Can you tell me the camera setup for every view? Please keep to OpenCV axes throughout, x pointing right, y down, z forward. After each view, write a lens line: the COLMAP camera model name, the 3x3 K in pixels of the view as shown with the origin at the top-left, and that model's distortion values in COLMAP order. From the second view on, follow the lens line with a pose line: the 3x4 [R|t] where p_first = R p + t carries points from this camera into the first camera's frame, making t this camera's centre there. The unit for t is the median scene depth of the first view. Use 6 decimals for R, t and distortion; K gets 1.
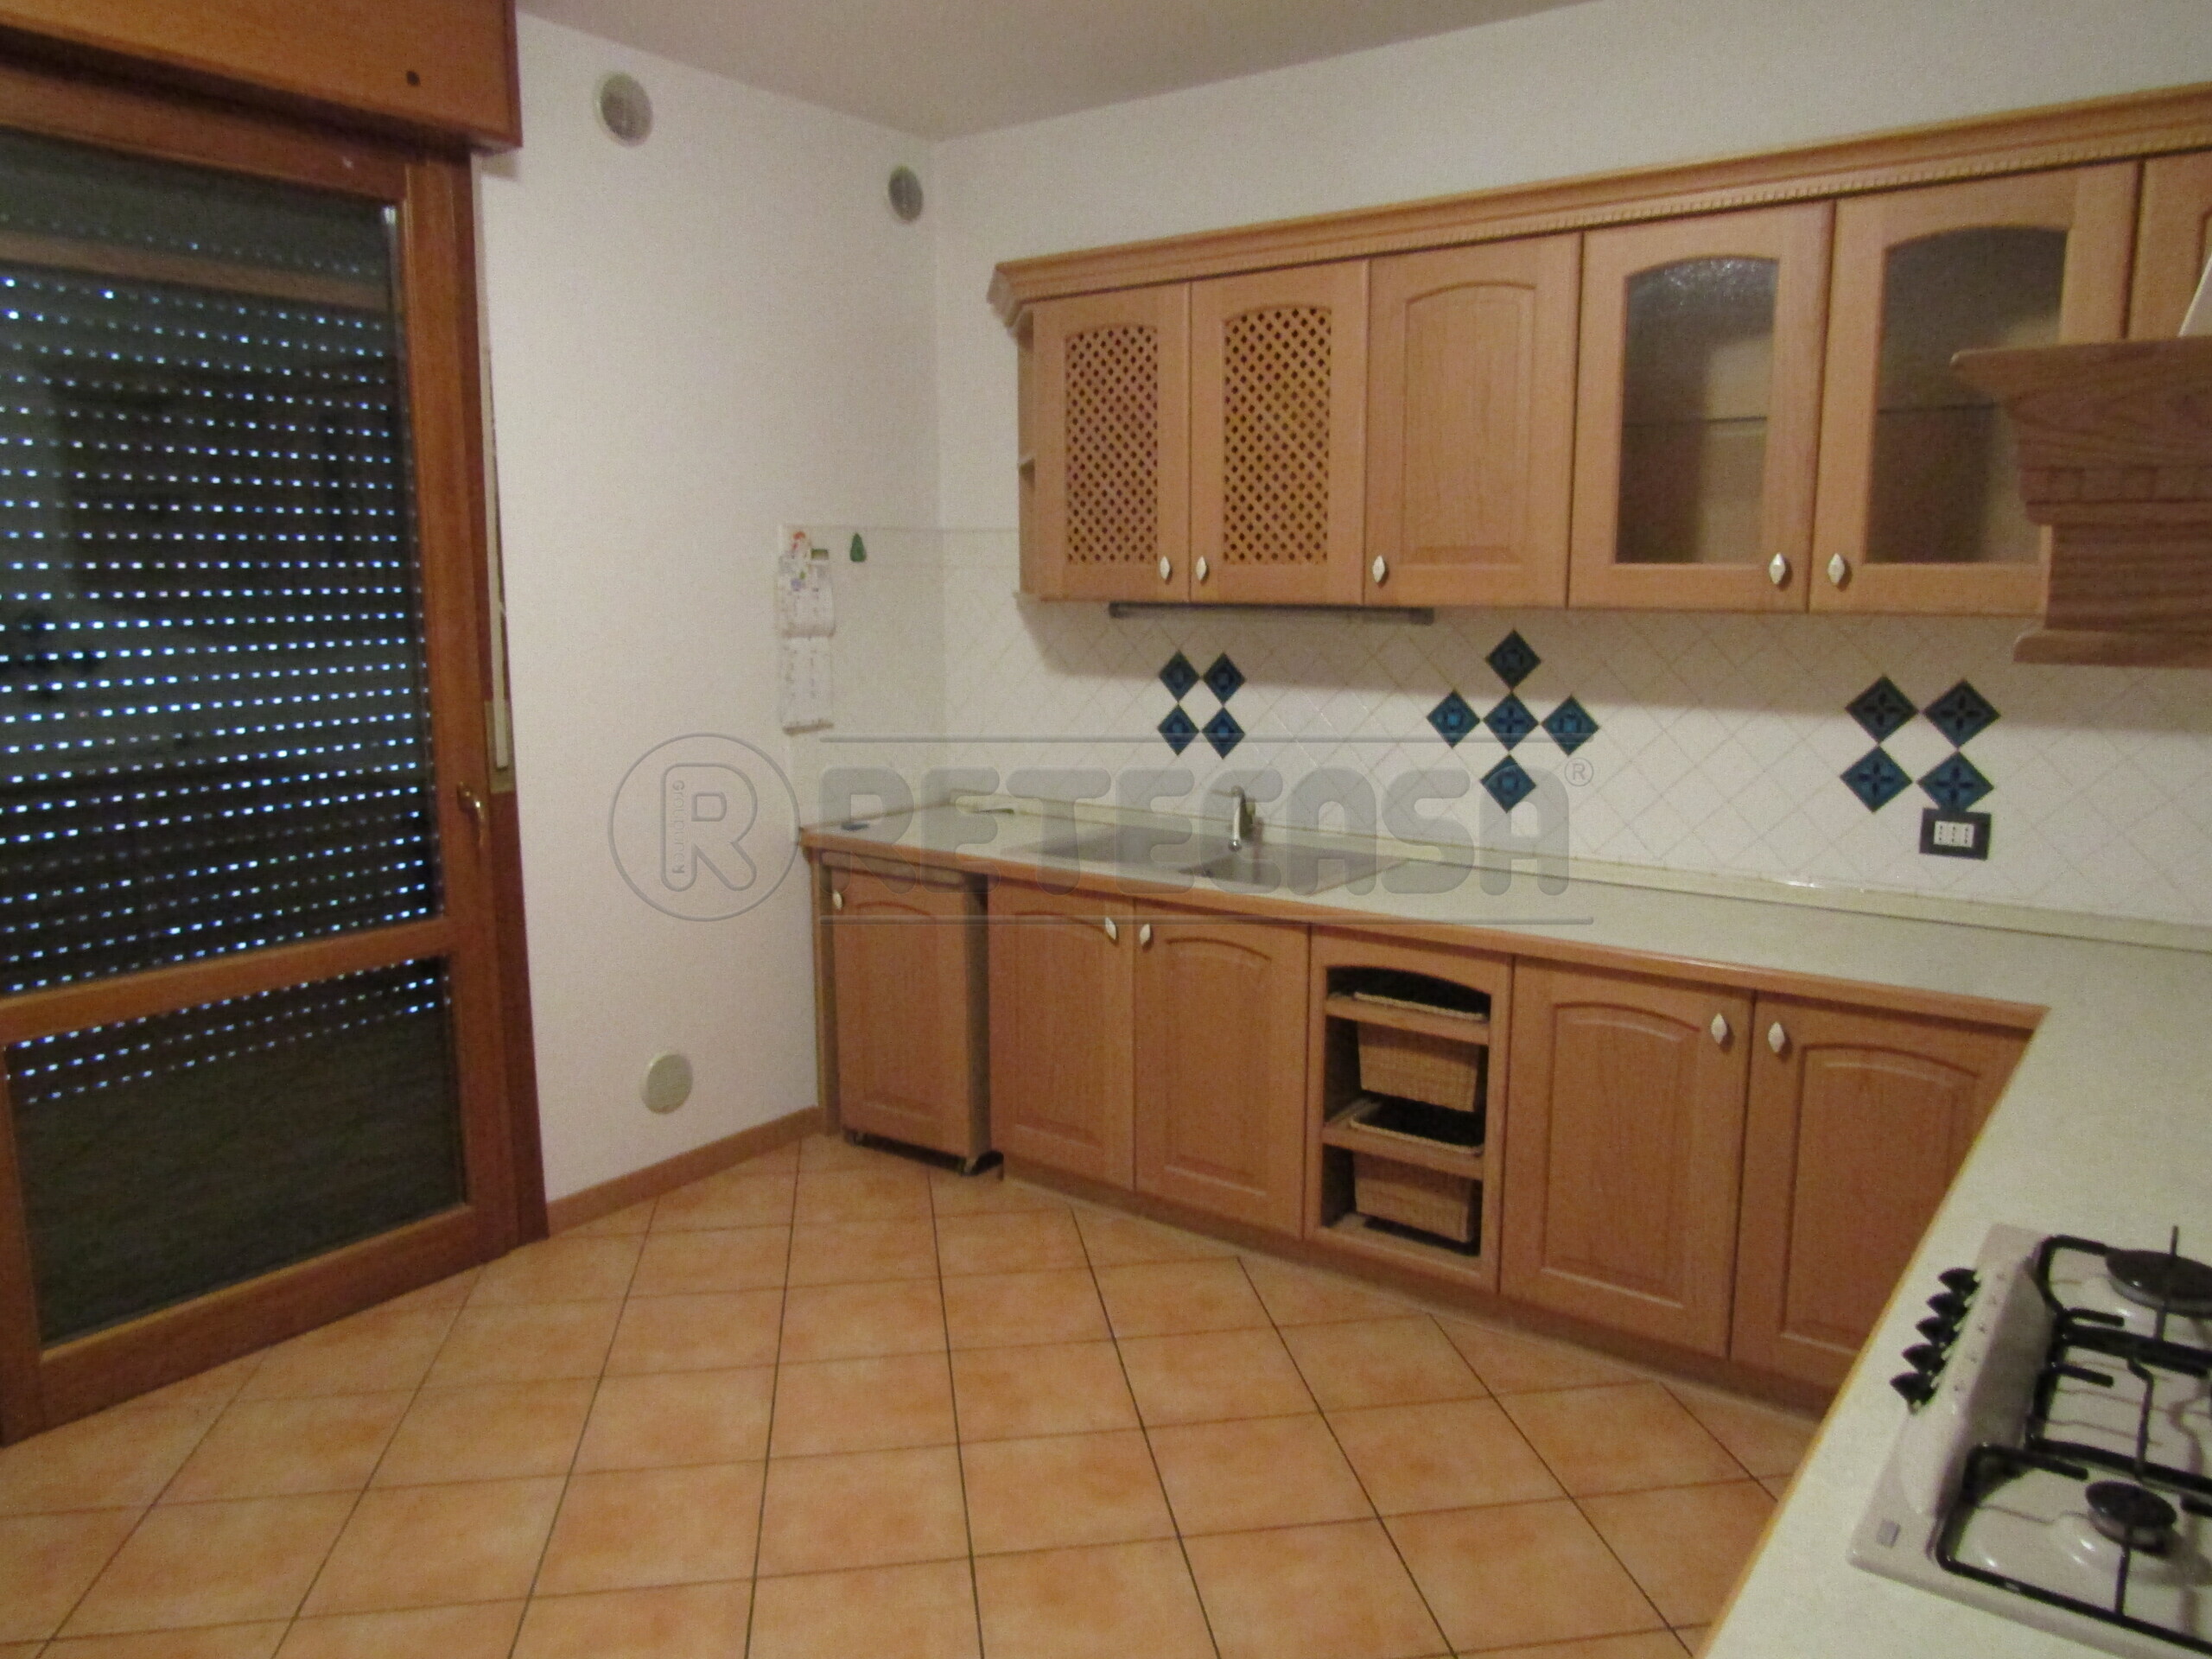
lens RADIAL K [[1570.3, 0, 1116.7], [0, 1570.3, 826.2], [0, 0, 1]] dist [-0.011364, -0.001957]
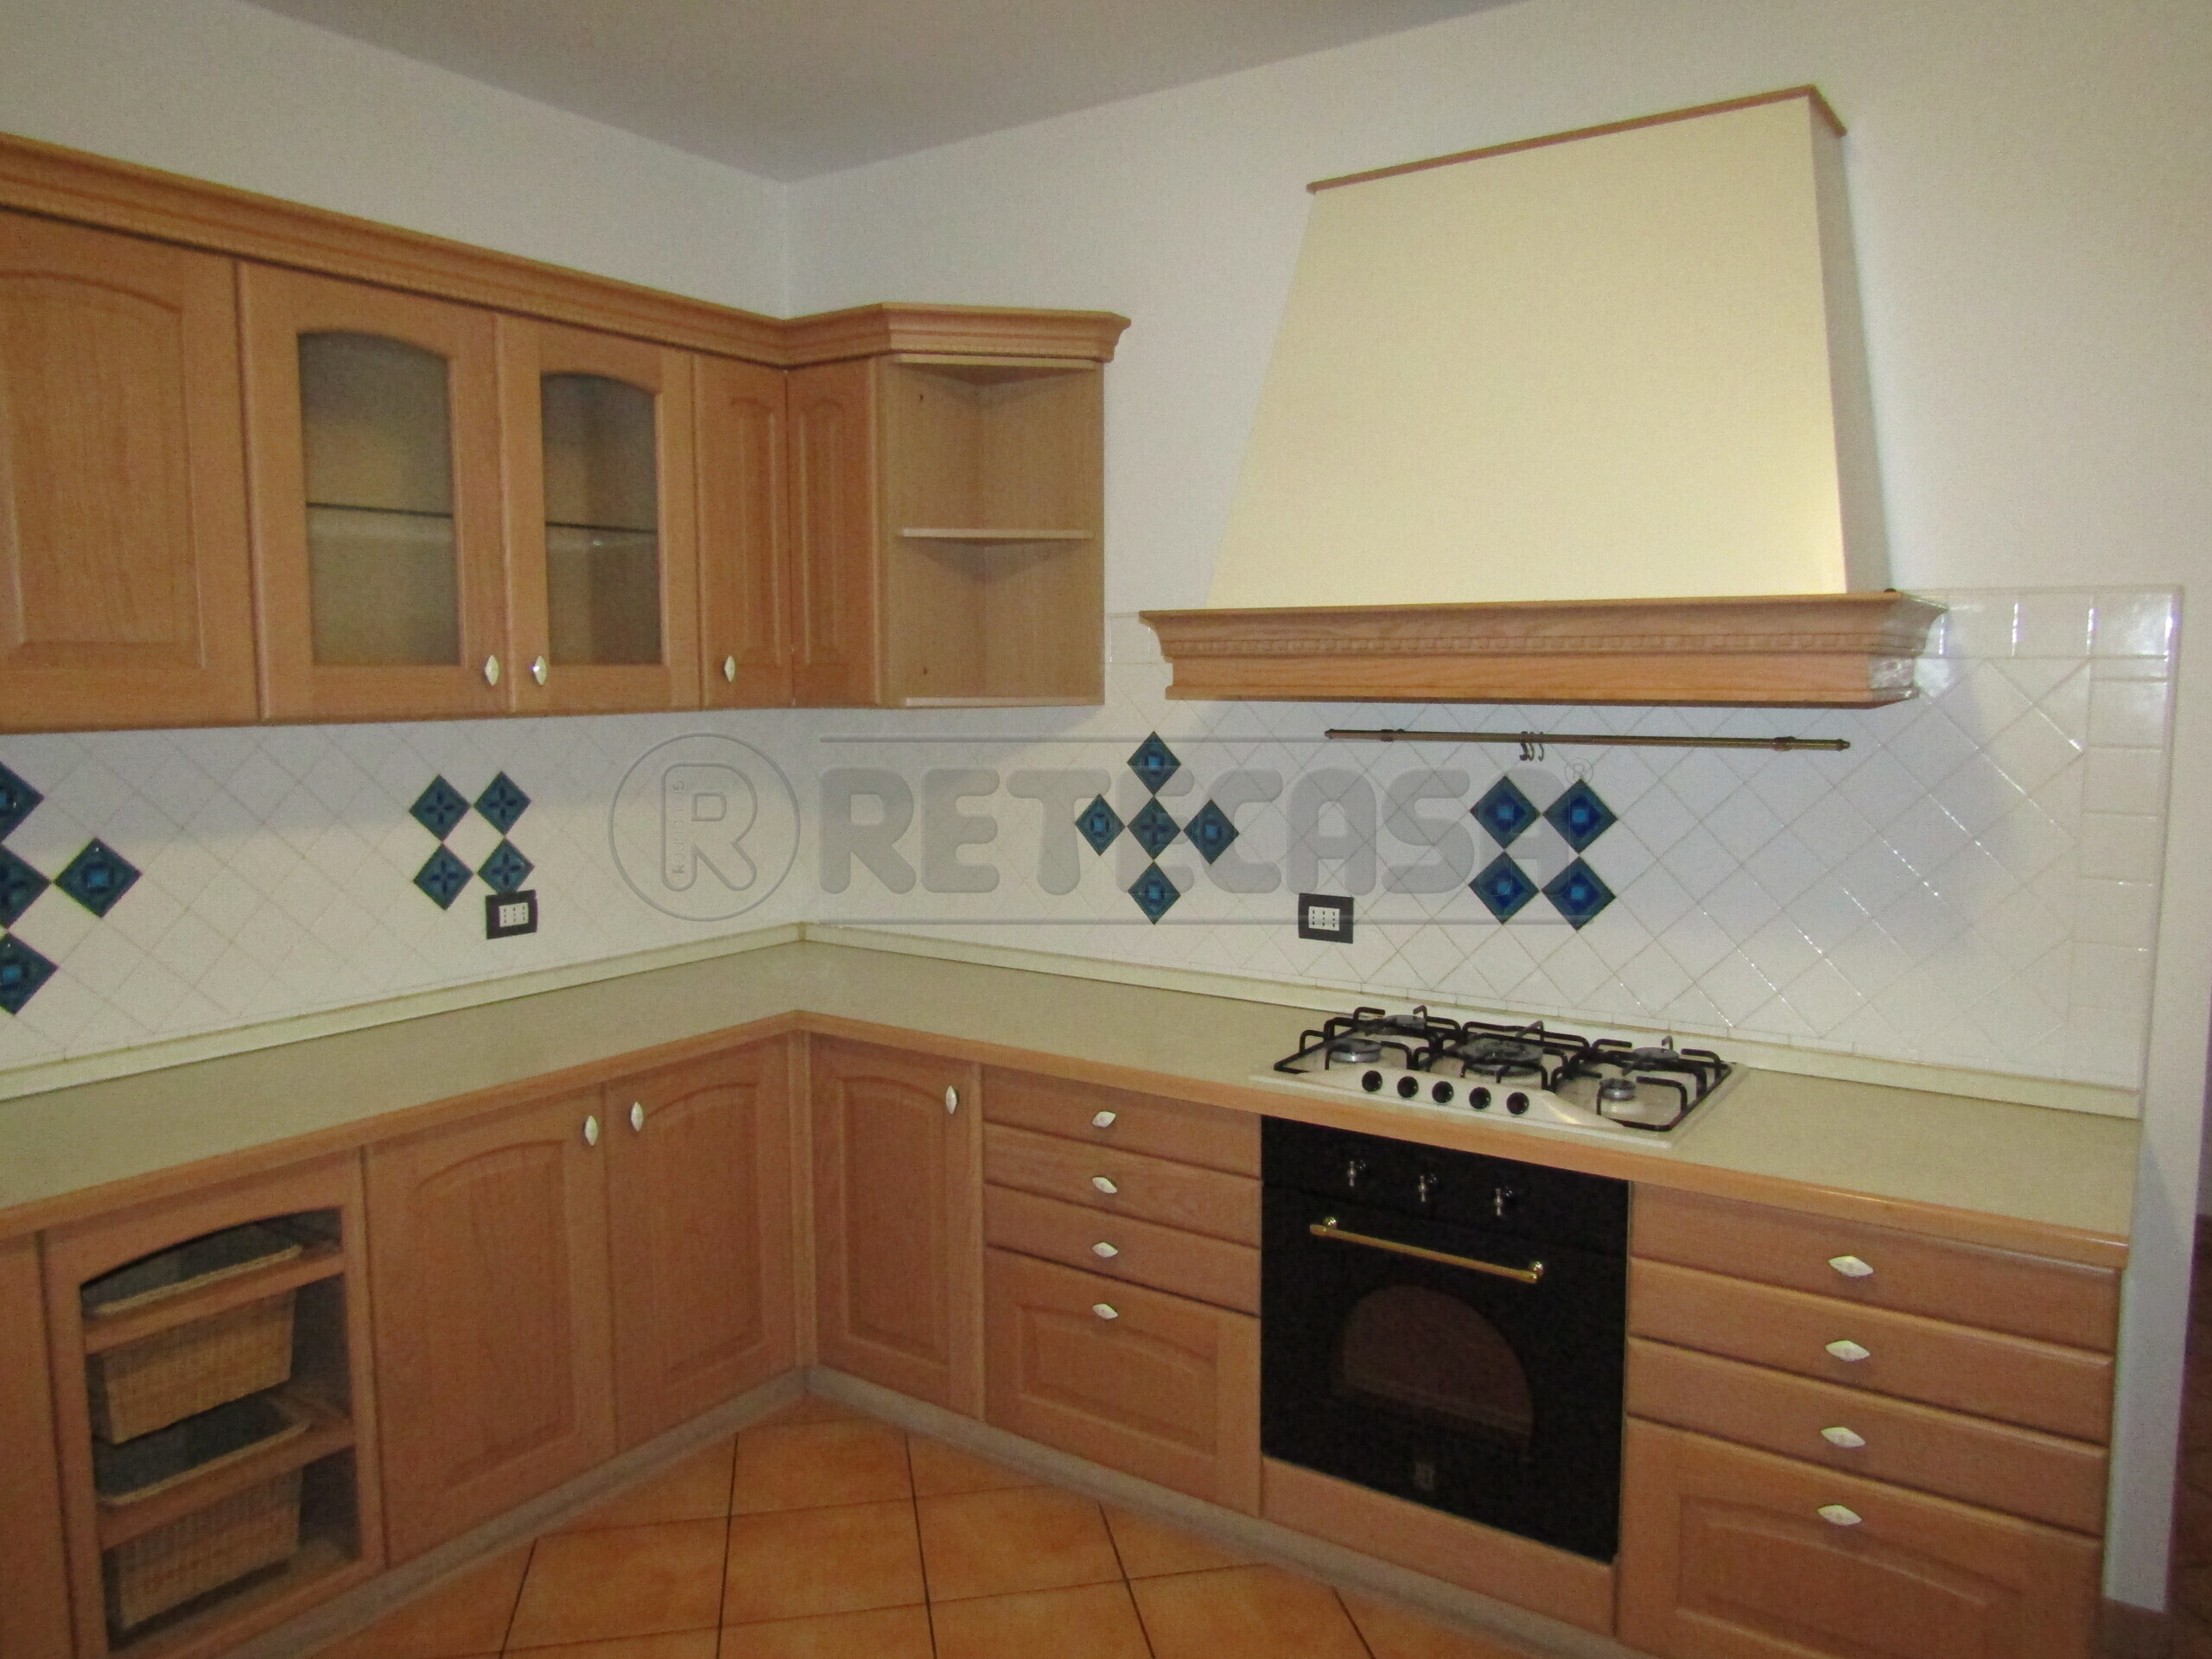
lens RADIAL K [[1570.3, 0, 1116.7], [0, 1570.3, 826.2], [0, 0, 1]] dist [-0.011364, -0.001957]
pose [[-0.029900, -0.109144, 0.993576, -0.528321], [0.150717, 0.982163, 0.112426, -0.111247], [-0.988125, 0.153110, -0.012917, 0.587543]]
